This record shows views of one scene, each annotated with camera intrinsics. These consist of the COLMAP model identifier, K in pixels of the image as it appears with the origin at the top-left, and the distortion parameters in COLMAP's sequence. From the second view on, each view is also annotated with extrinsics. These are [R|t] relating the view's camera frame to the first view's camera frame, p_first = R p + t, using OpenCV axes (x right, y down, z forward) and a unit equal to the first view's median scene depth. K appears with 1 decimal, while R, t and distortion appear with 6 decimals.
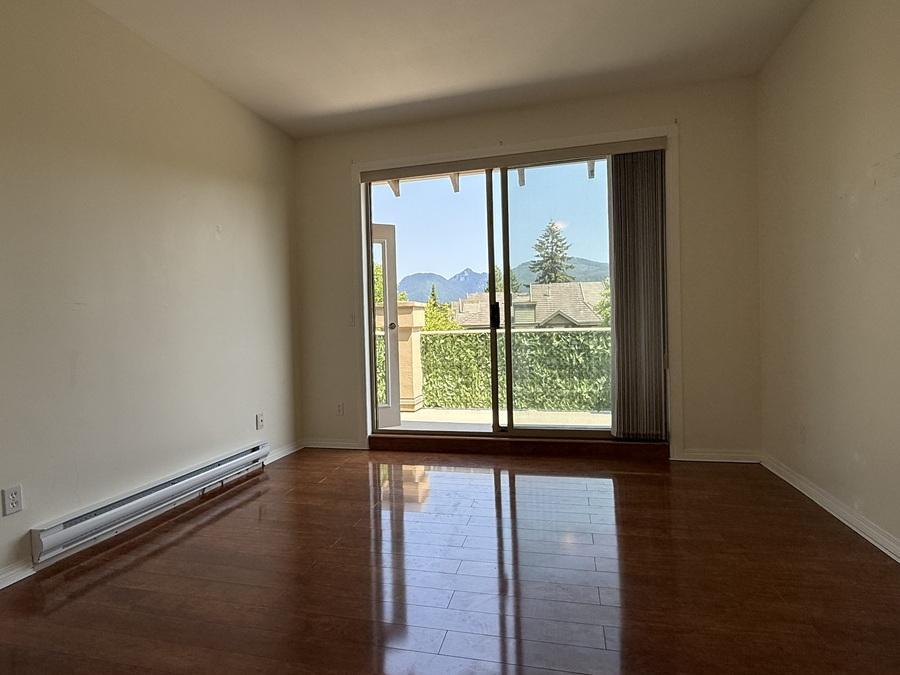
lens RADIAL K [[476.5, 0, 453.3], [0, 476.5, 336.3], [0, 0, 1]] dist [0.003631, 0.001699]
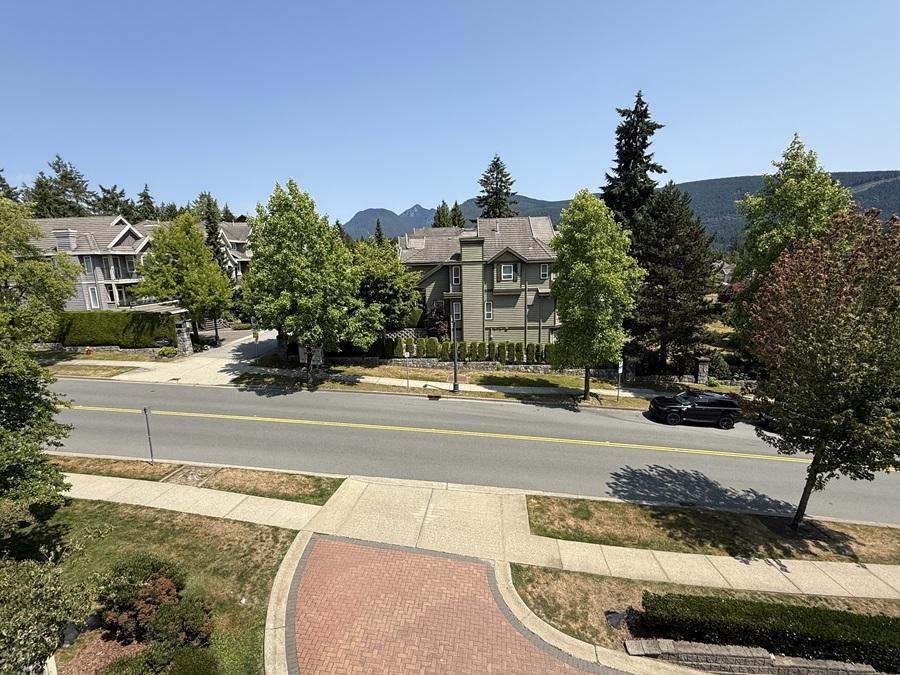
lens RADIAL K [[438.5, 0, 448.6], [0, 438.5, 341.4], [0, 0, 1]] dist [0.000478, -0.000137]
pose [[0.994960, -0.024024, 0.097357, 0.015870], [0.008044, 0.986871, 0.161309, -0.010494], [-0.099954, -0.159713, 0.982090, 0.124031]]
